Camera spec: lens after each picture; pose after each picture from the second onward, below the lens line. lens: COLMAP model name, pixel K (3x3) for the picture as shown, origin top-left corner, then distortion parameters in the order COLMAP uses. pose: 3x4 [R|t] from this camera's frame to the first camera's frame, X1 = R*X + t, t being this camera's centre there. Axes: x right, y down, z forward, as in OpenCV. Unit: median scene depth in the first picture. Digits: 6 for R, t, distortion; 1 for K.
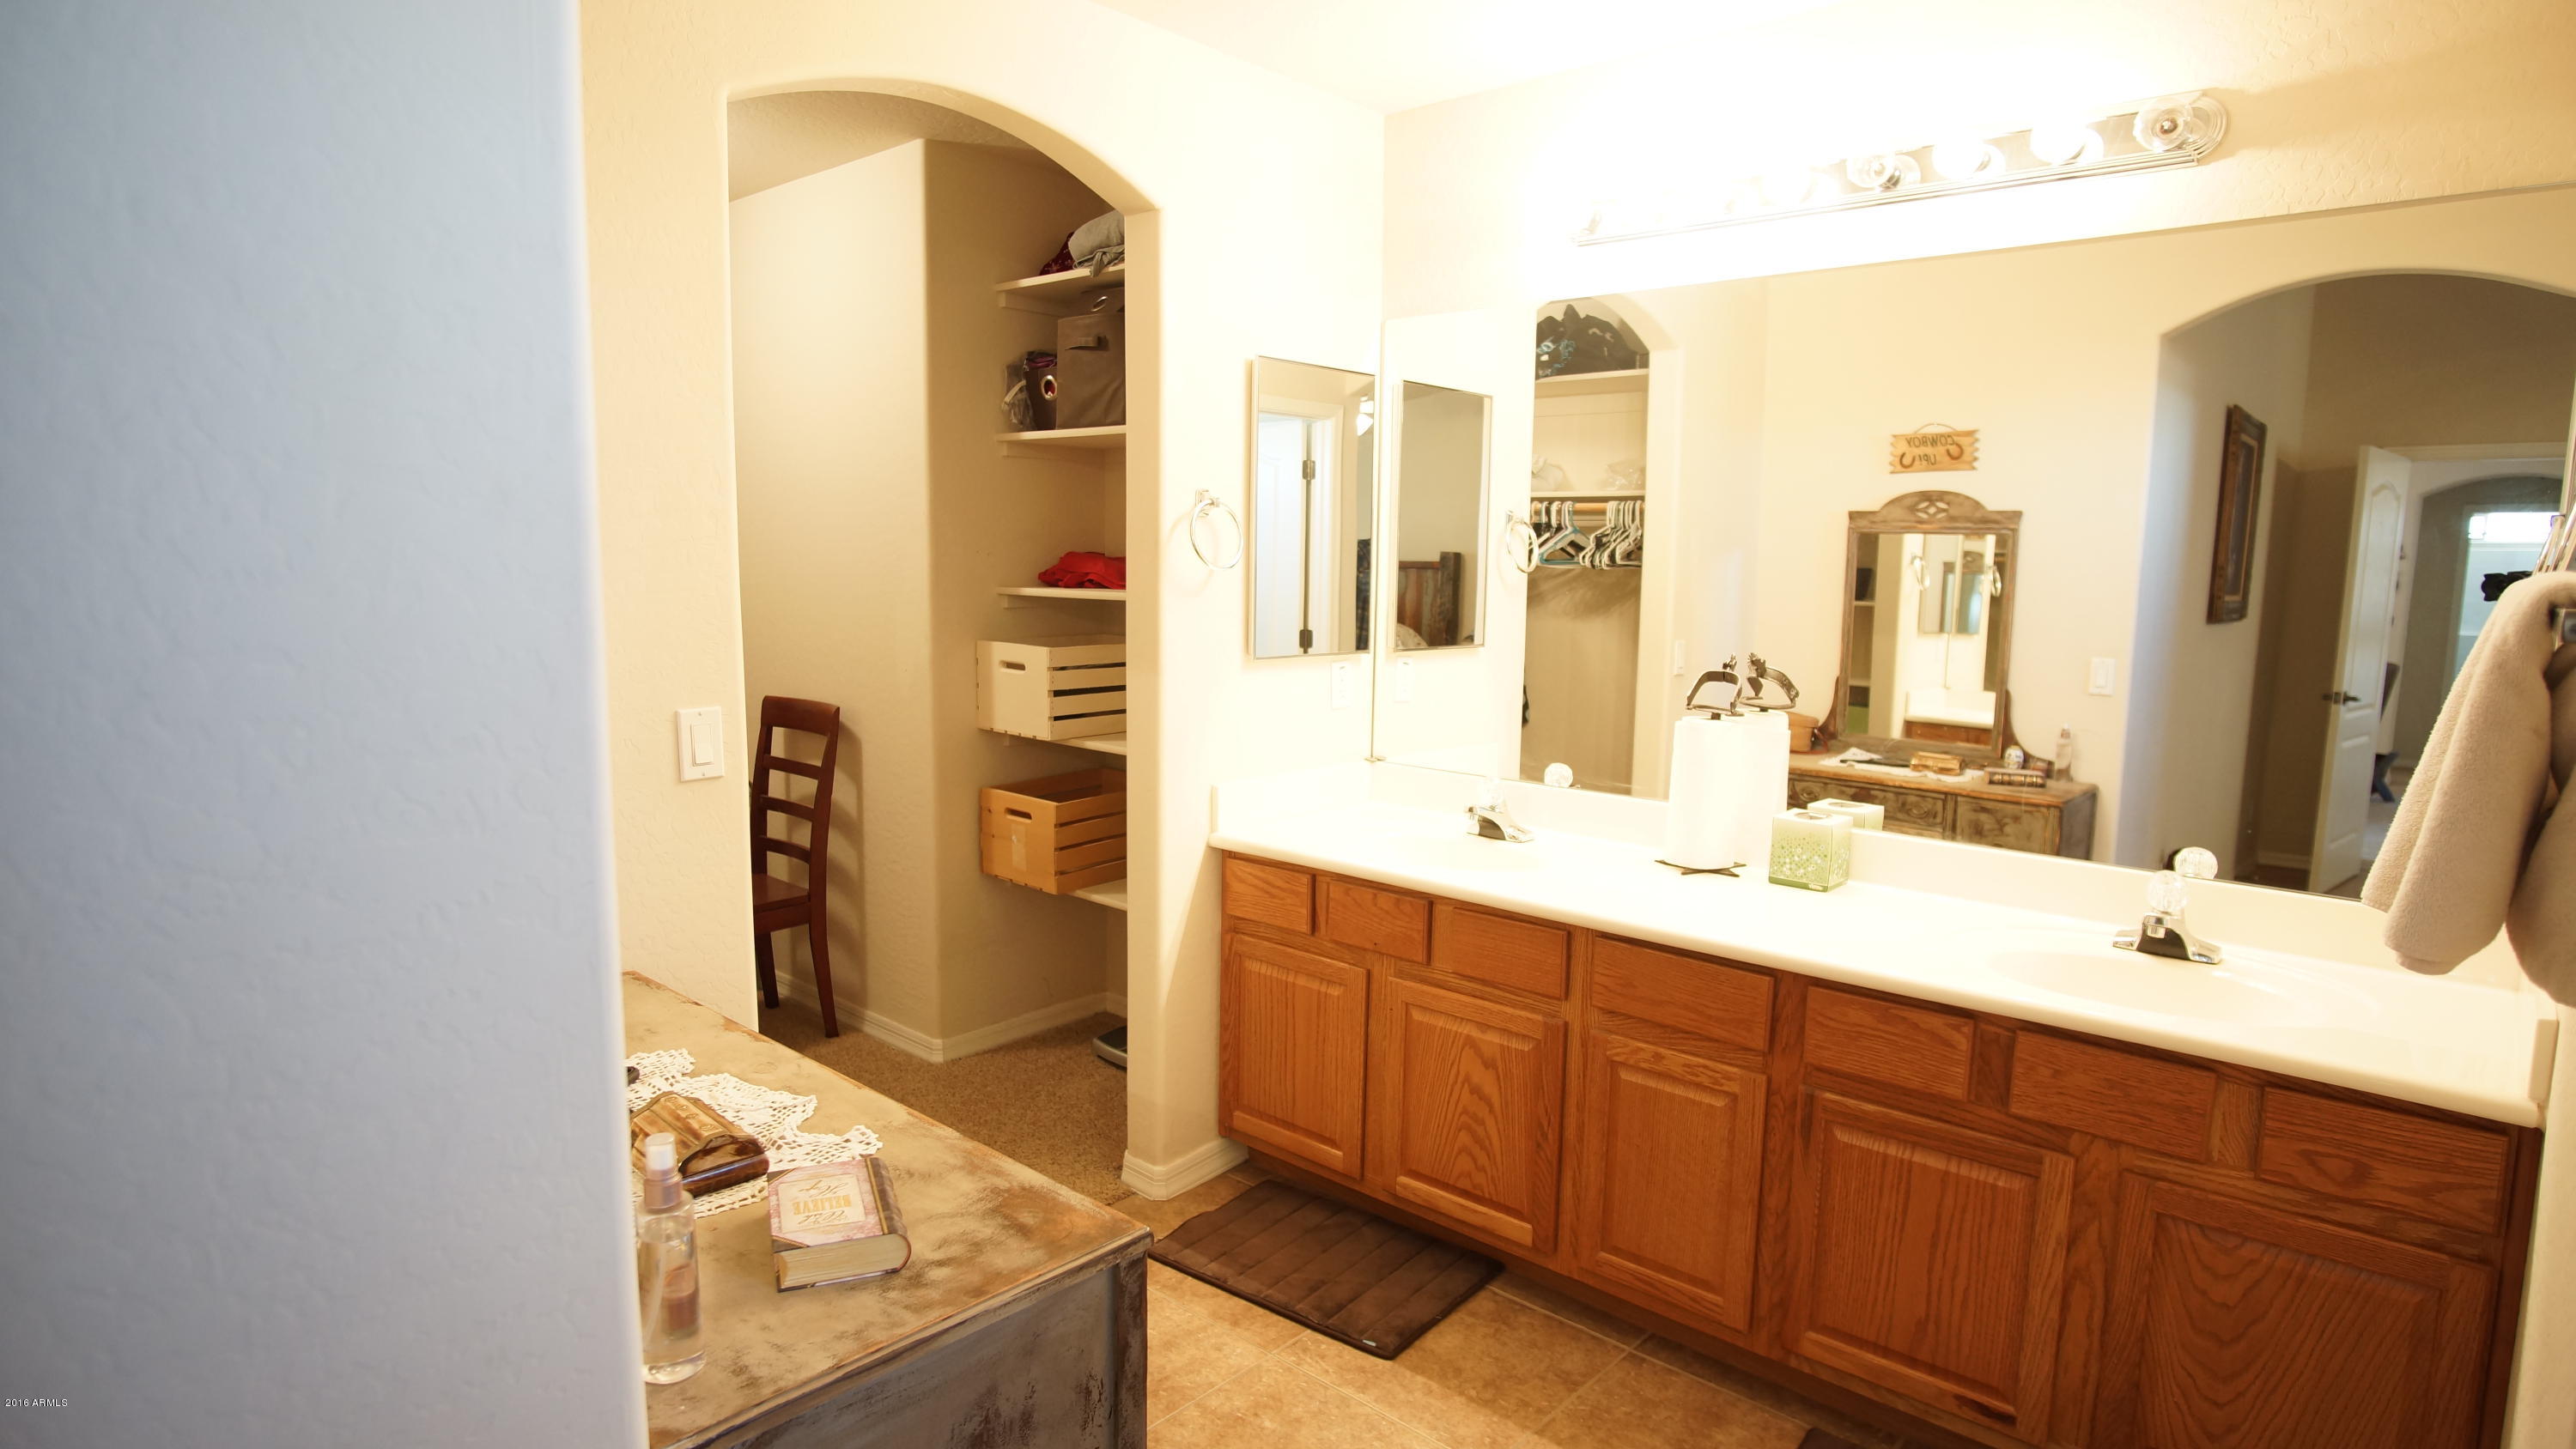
lens RADIAL K [[1376.6, 0, 1288.0], [0, 1376.6, 724.5], [0, 0, 1]] dist [-0.033628, 0.009365]
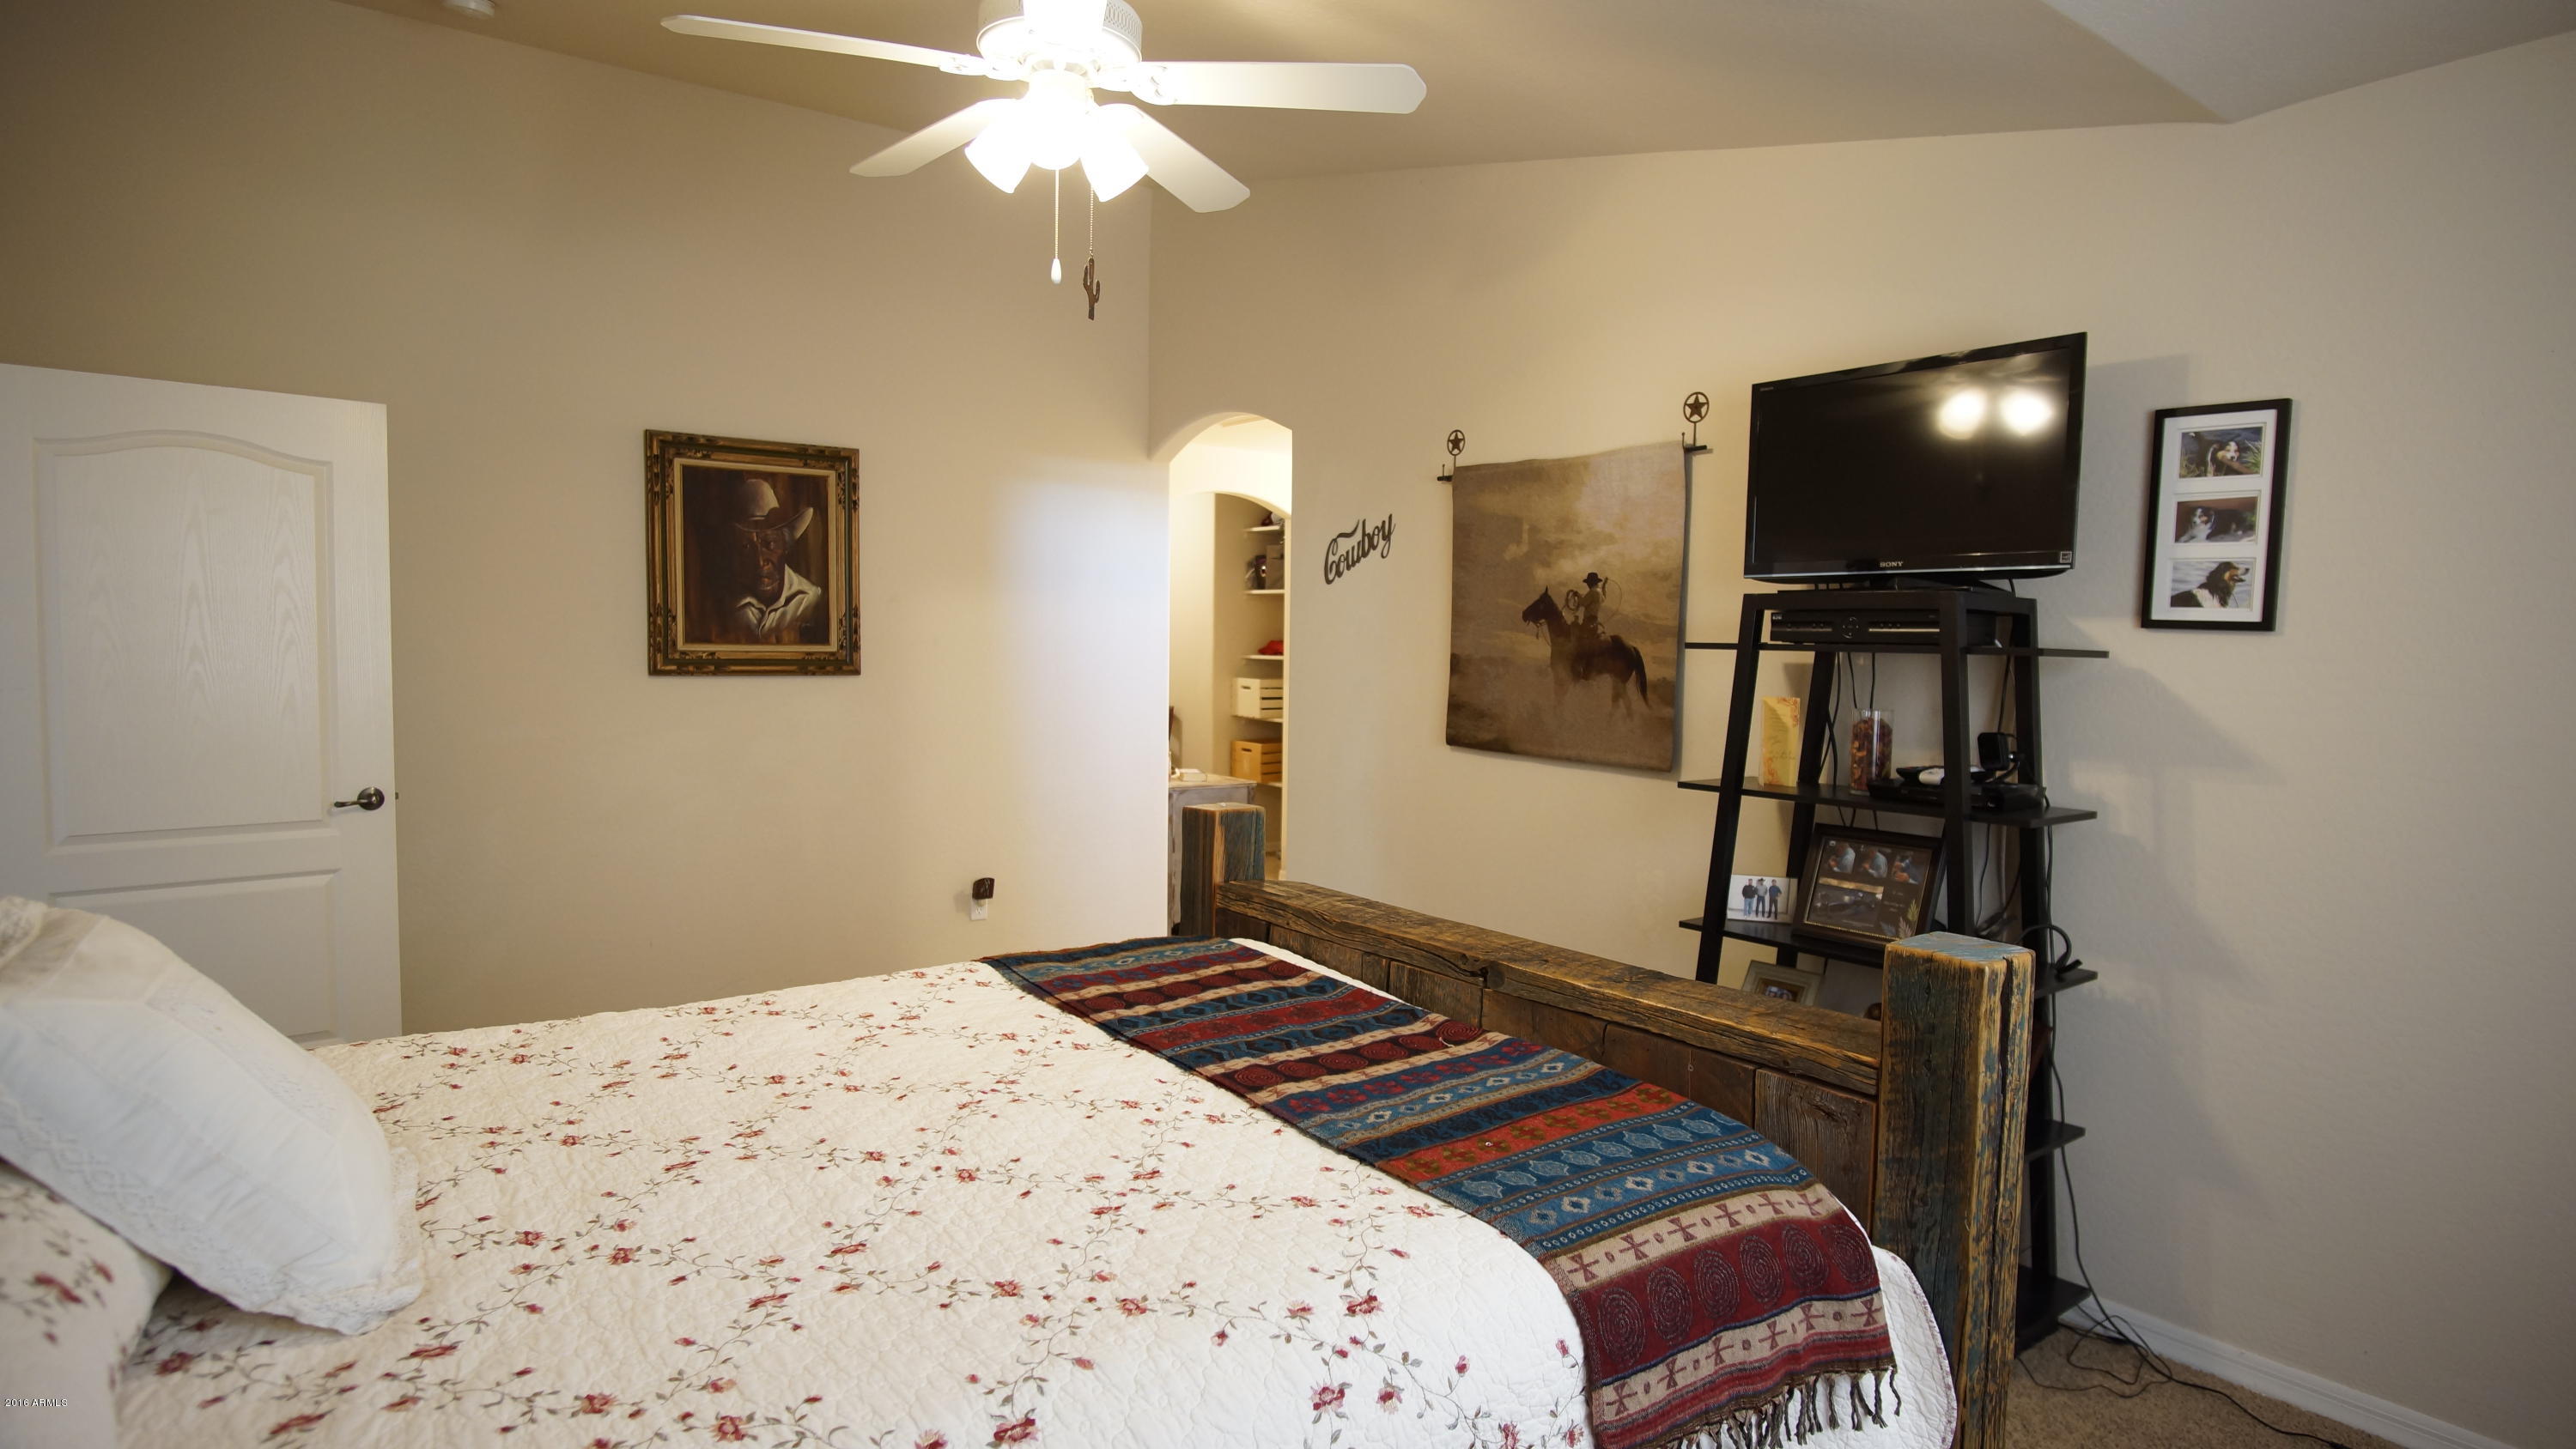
lens RADIAL K [[1376.6, 0, 1288.0], [0, 1376.6, 724.5], [0, 0, 1]] dist [-0.033628, 0.009365]
pose [[0.979772, 0.015188, -0.199542, 0.349587], [-0.028358, 0.997591, -0.063310, 0.170791], [0.198100, 0.067688, 0.977842, -1.317316]]
